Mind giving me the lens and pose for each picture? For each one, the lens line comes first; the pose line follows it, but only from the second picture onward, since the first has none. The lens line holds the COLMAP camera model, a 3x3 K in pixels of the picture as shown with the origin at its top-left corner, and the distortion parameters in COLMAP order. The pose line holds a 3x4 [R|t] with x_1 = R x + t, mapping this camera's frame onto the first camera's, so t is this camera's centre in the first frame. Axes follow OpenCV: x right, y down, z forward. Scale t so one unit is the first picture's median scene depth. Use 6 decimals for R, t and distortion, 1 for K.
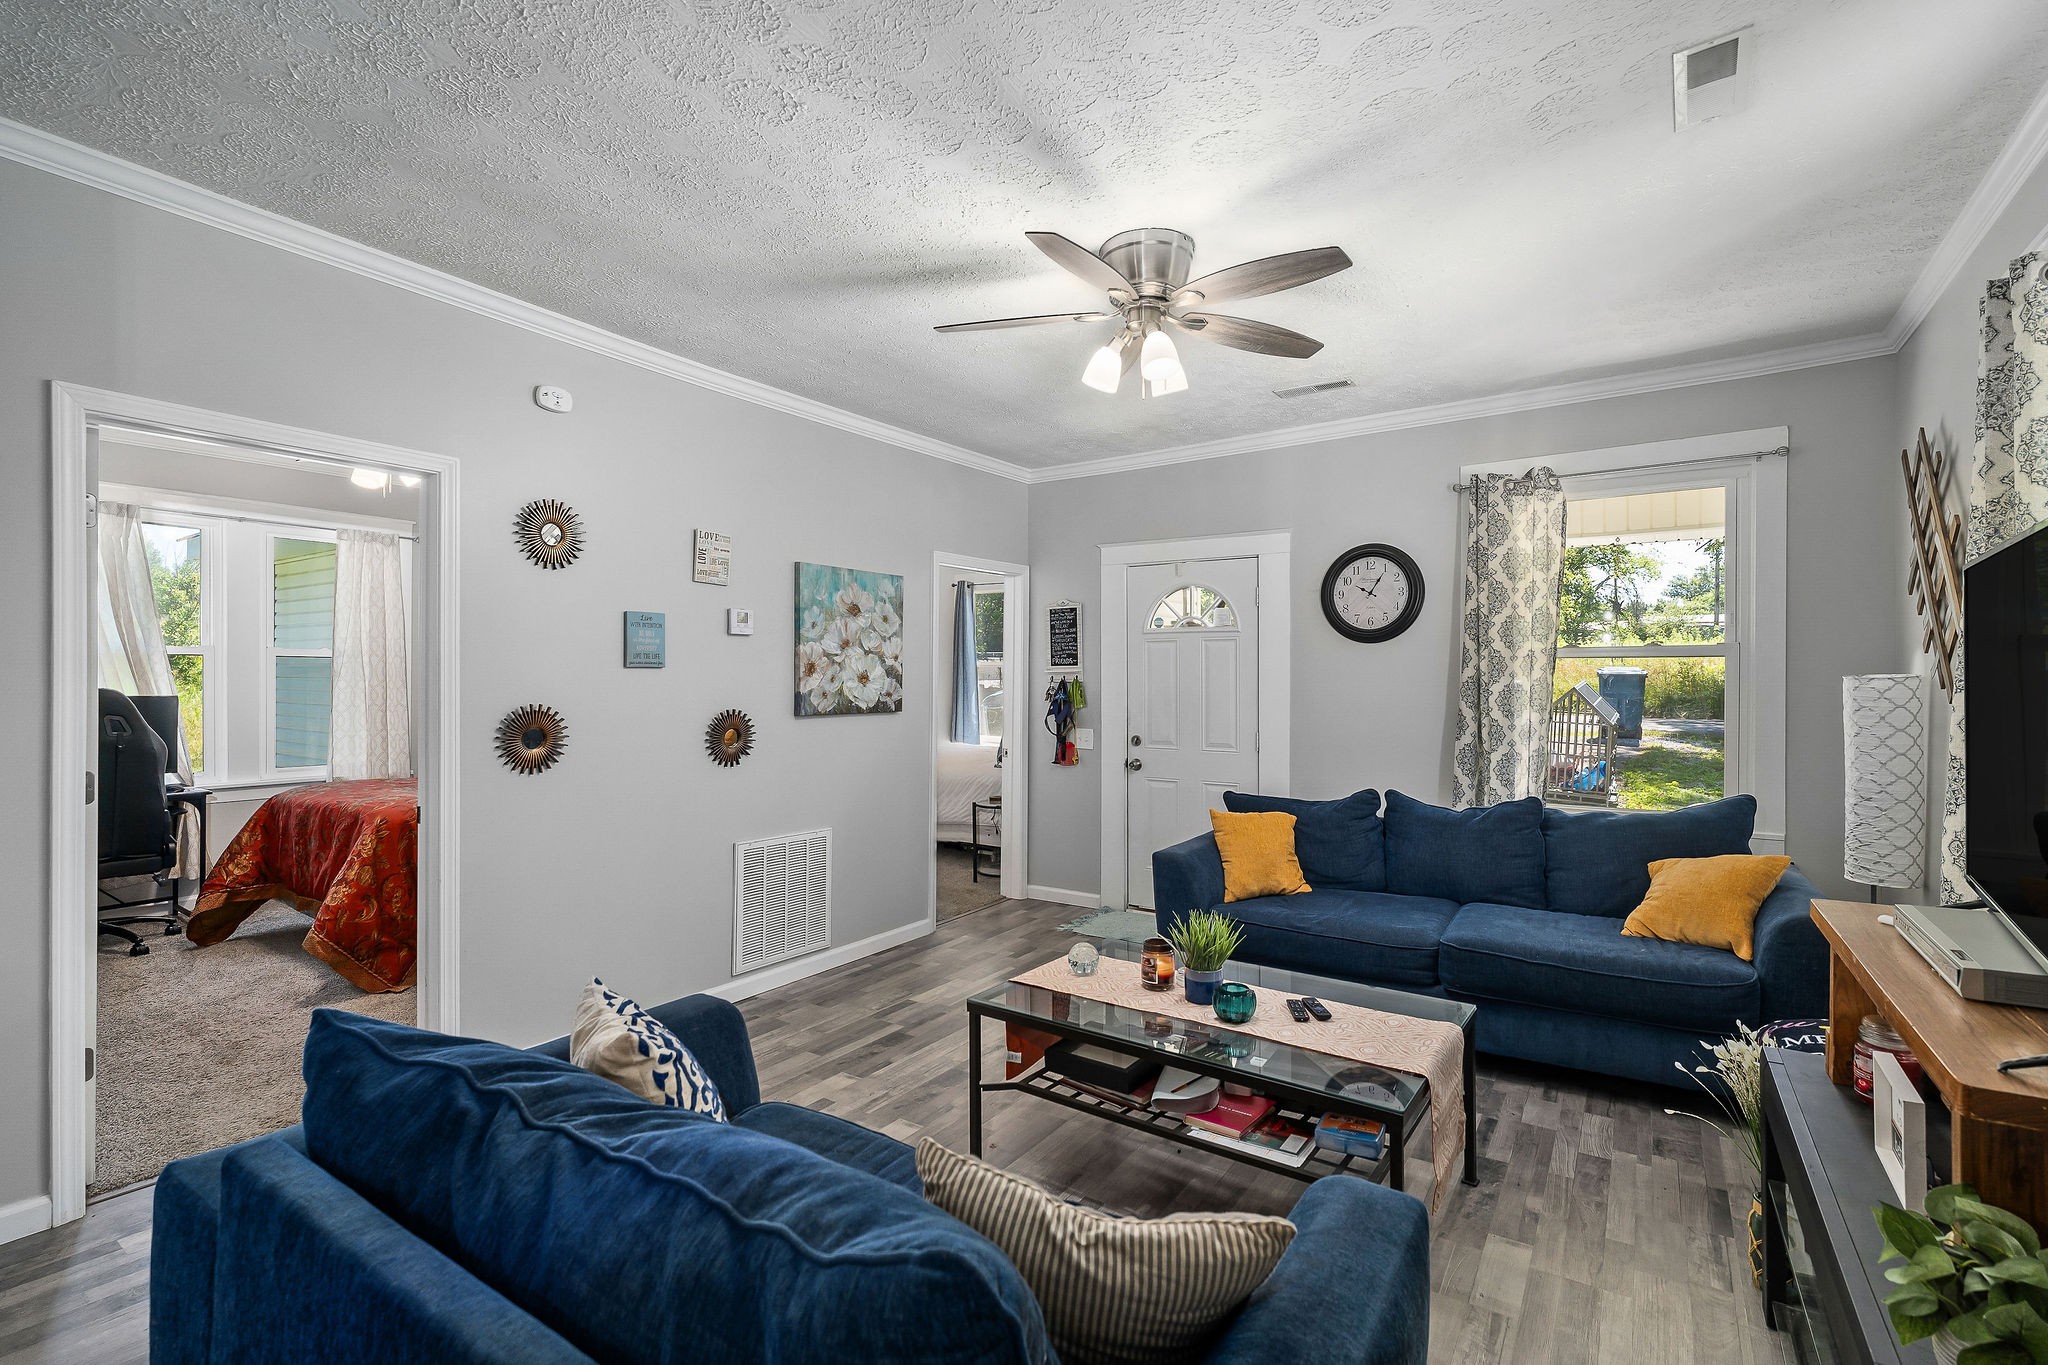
lens RADIAL K [[914.4, 0, 1016.3], [0, 914.4, 681.1], [0, 0, 1]] dist [-0.008135, 0.002855]
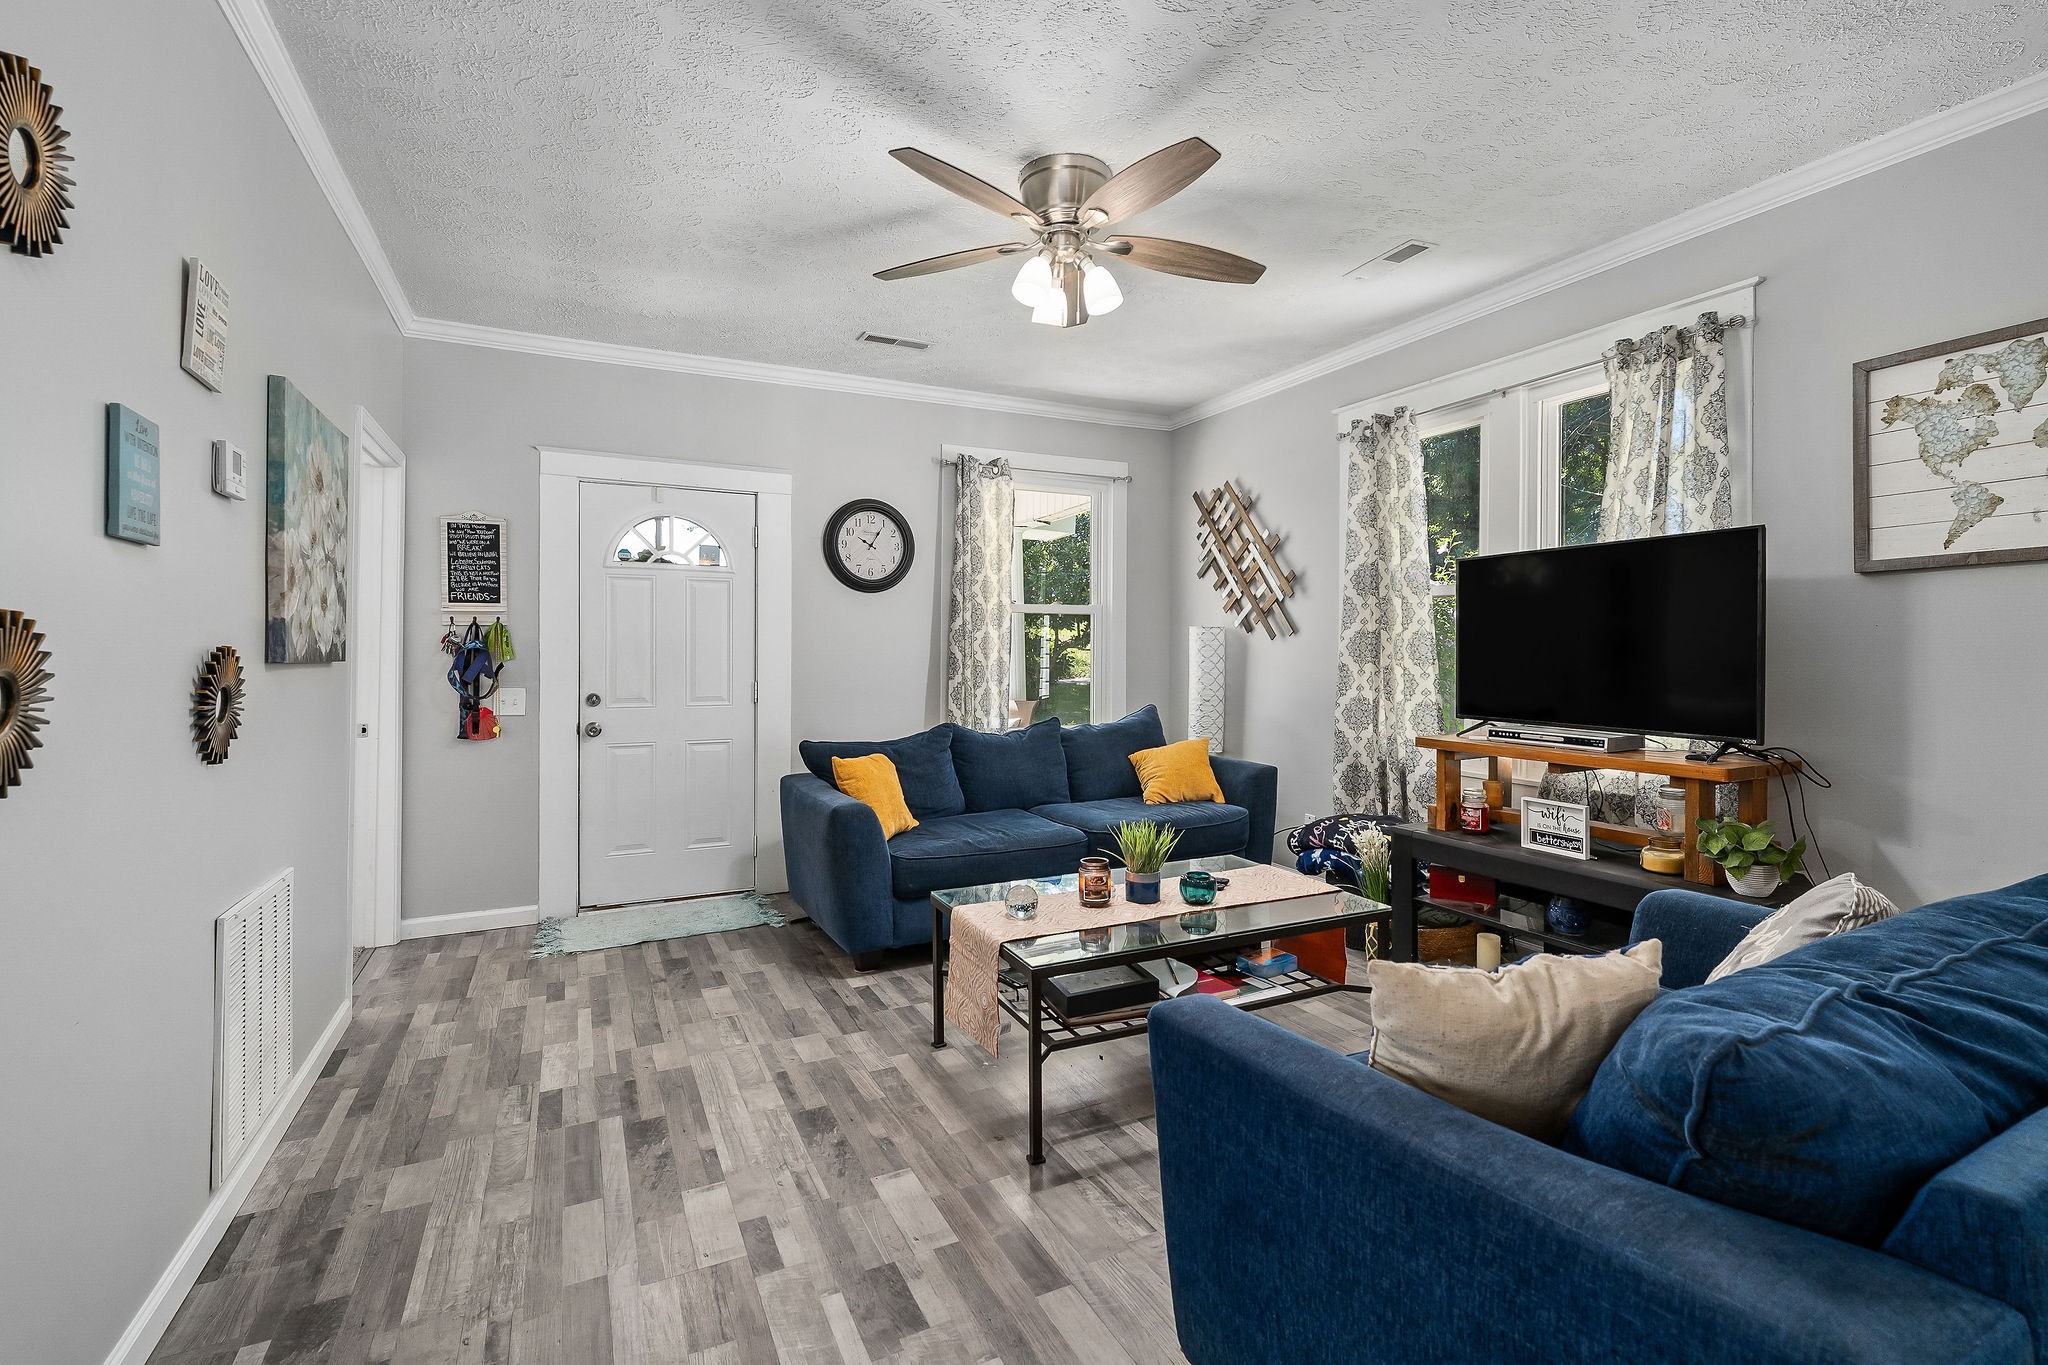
lens RADIAL K [[914.4, 0, 1022.0], [0, 914.4, 652.2], [0, 0, 1]] dist [-0.008135, 0.002855]
pose [[0.486671, 0.000561, 0.873585, -0.478051], [0.002654, 0.999994, -0.002121, 0.032294], [-0.873581, 0.003351, 0.486667, 0.347359]]
